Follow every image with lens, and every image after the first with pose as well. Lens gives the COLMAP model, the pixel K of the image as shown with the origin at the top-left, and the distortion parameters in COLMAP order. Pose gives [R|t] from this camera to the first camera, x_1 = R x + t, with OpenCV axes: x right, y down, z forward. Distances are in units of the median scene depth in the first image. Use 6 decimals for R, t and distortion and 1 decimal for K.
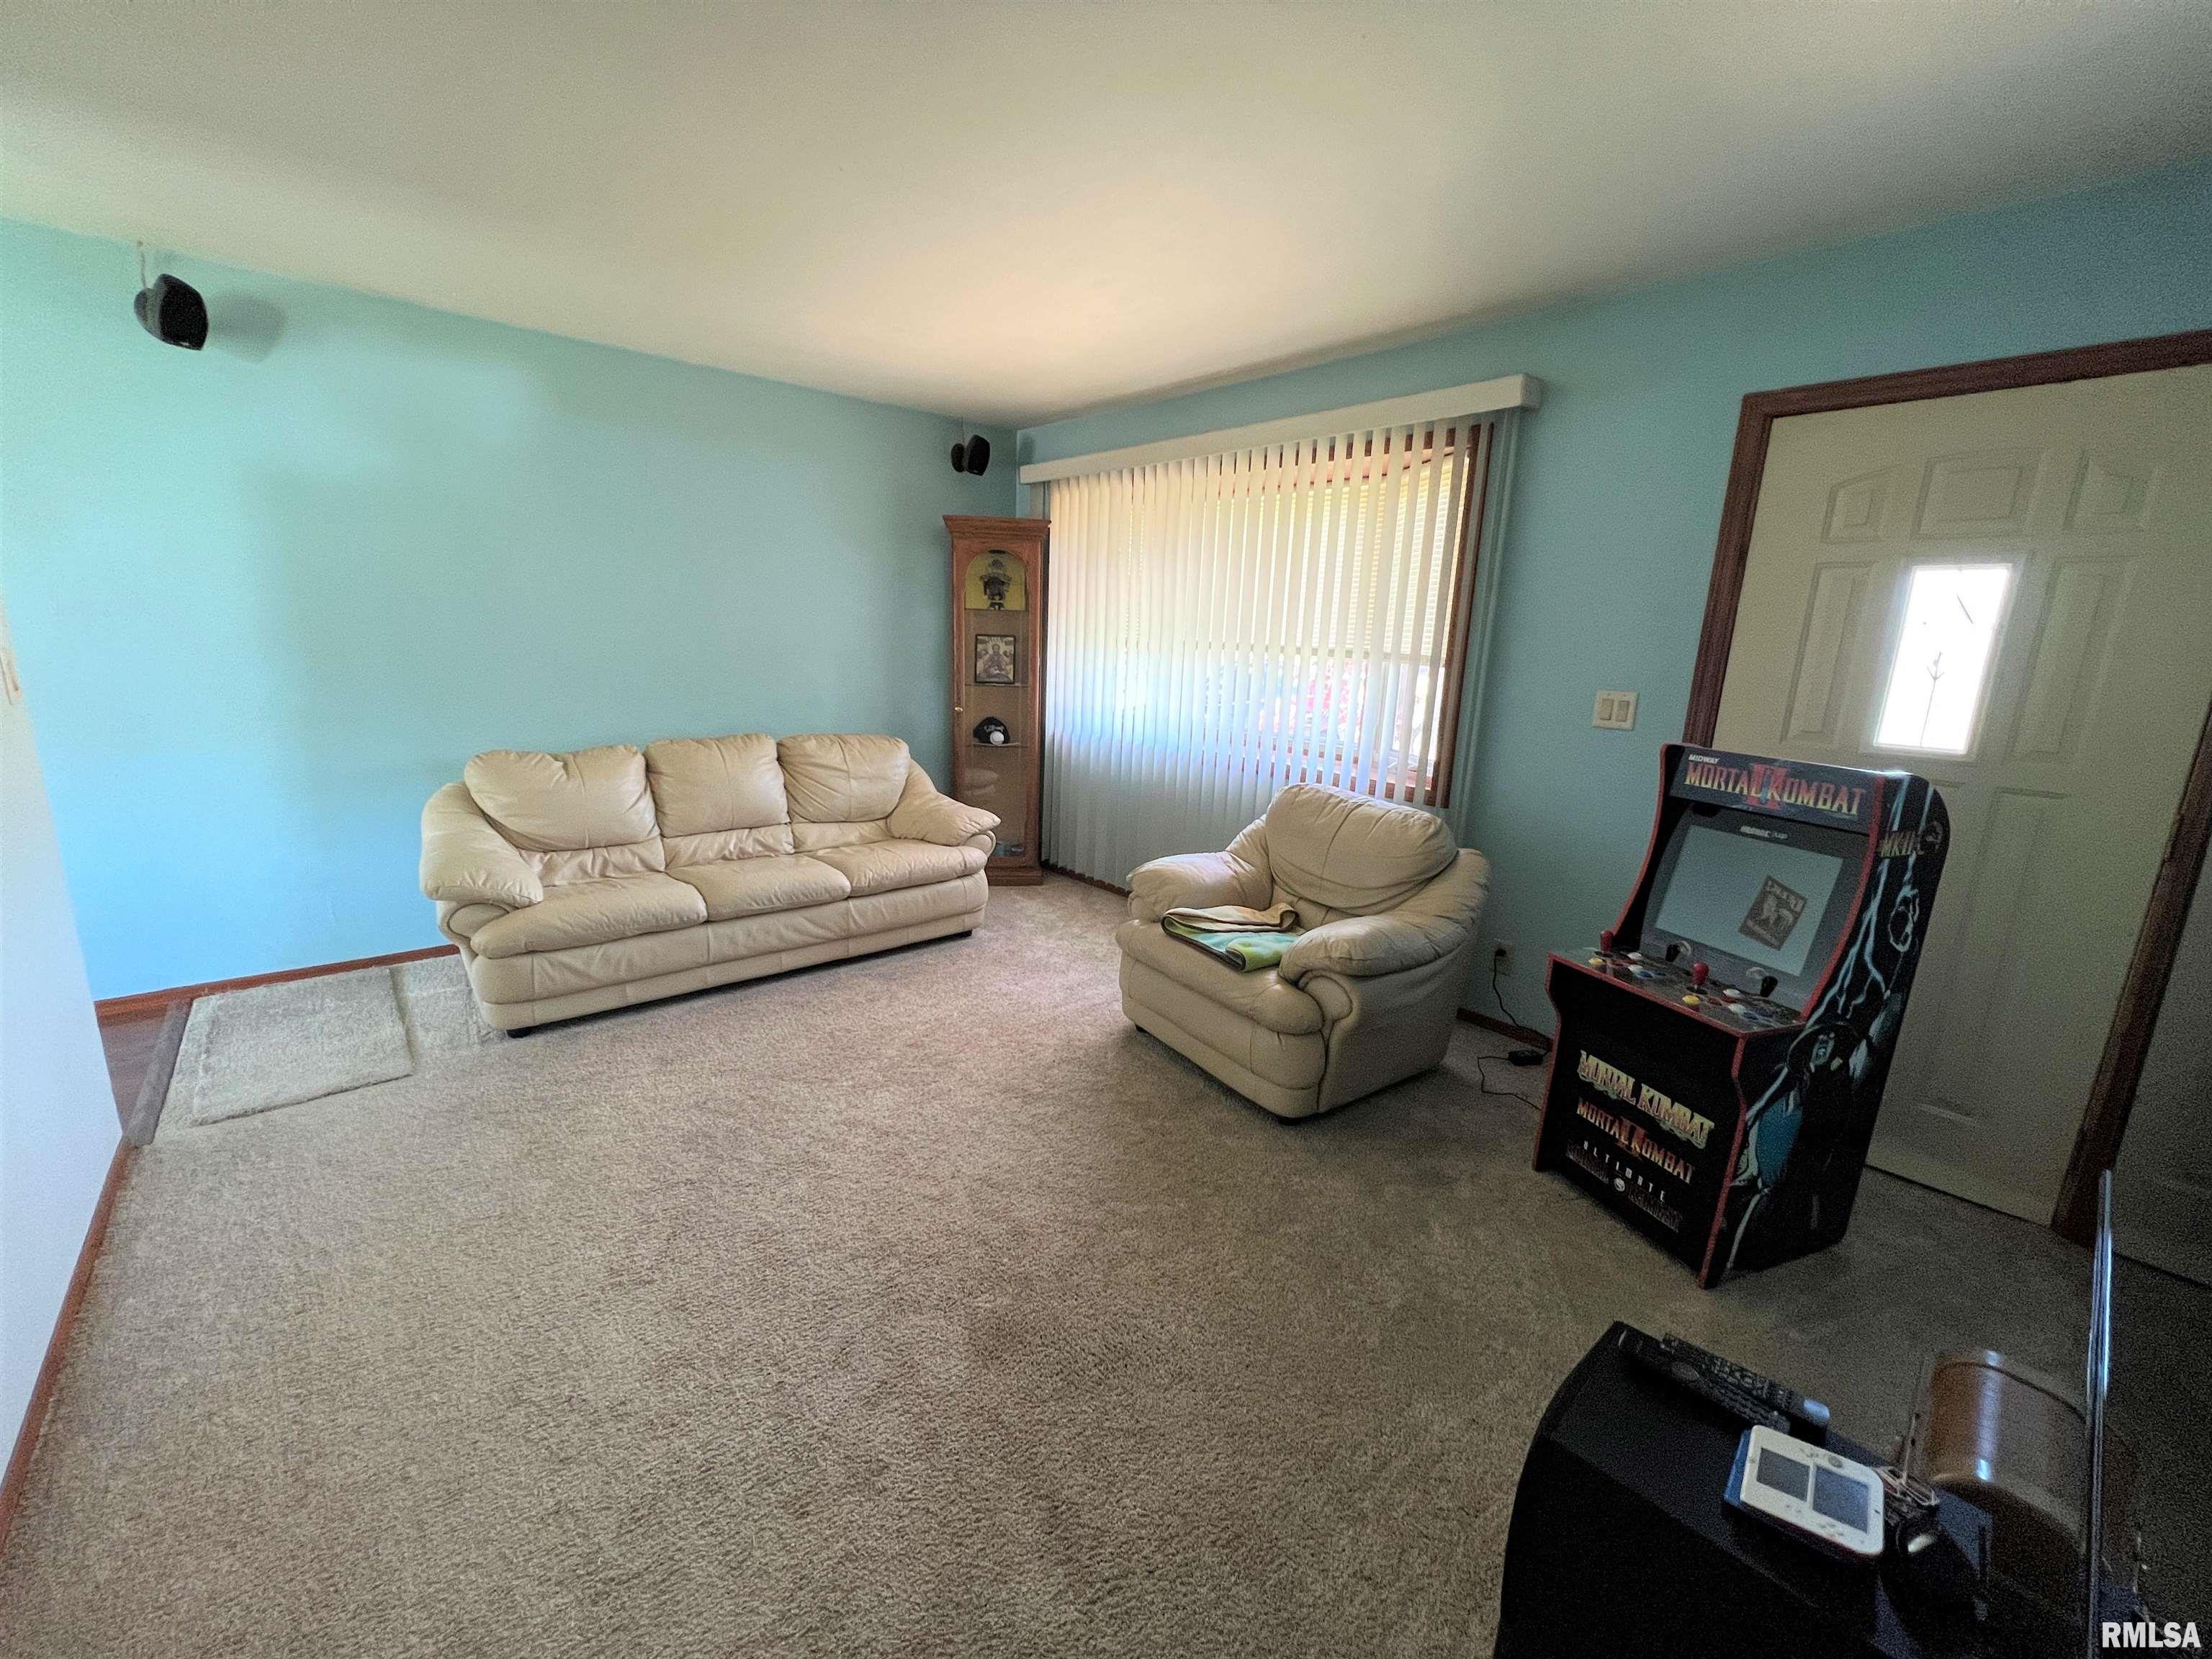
lens RADIAL K [[895.7, 0, 1099.4], [0, 895.7, 819.1], [0, 0, 1]] dist [-0.003907, -0.000204]
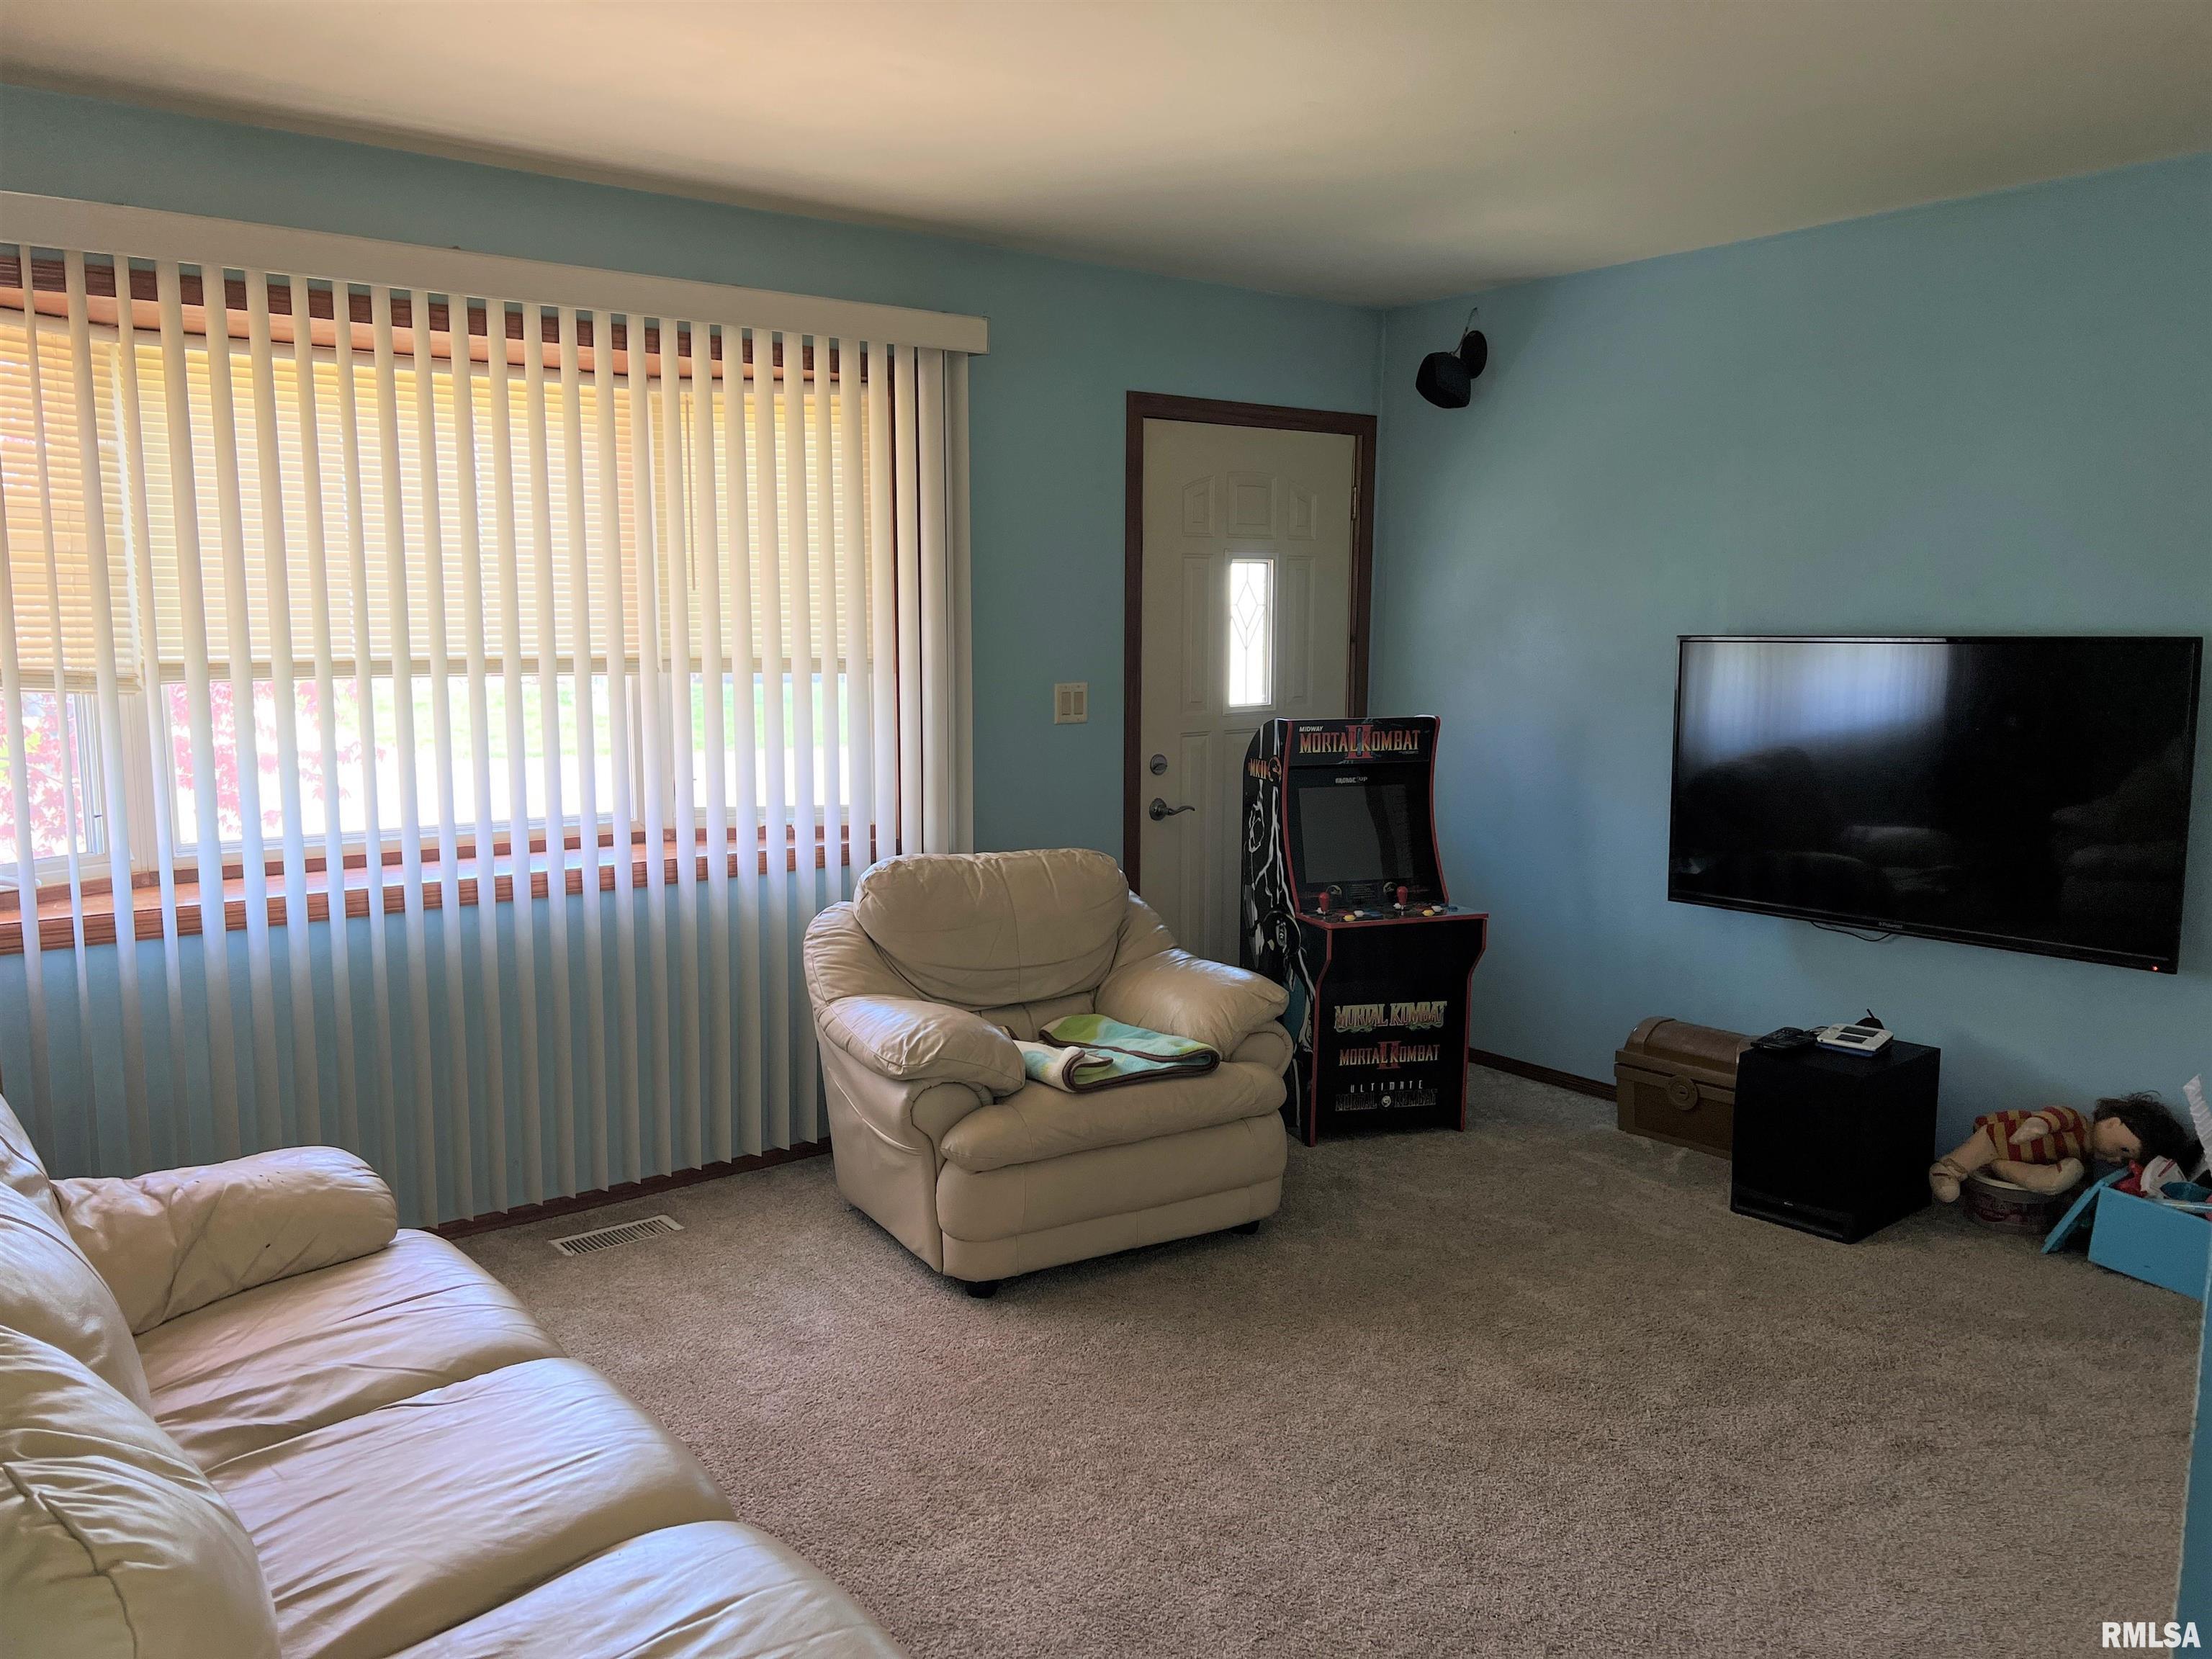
lens RADIAL K [[1662.0, 0, 1100.9], [0, 1662.0, 839.9], [0, 0, 1]] dist [0.092589, -0.000200]
pose [[0.039917, -0.168191, 0.984946, -1.484835], [0.210894, 0.964944, 0.156228, -0.323486], [-0.976694, 0.201483, 0.073988, 1.142775]]
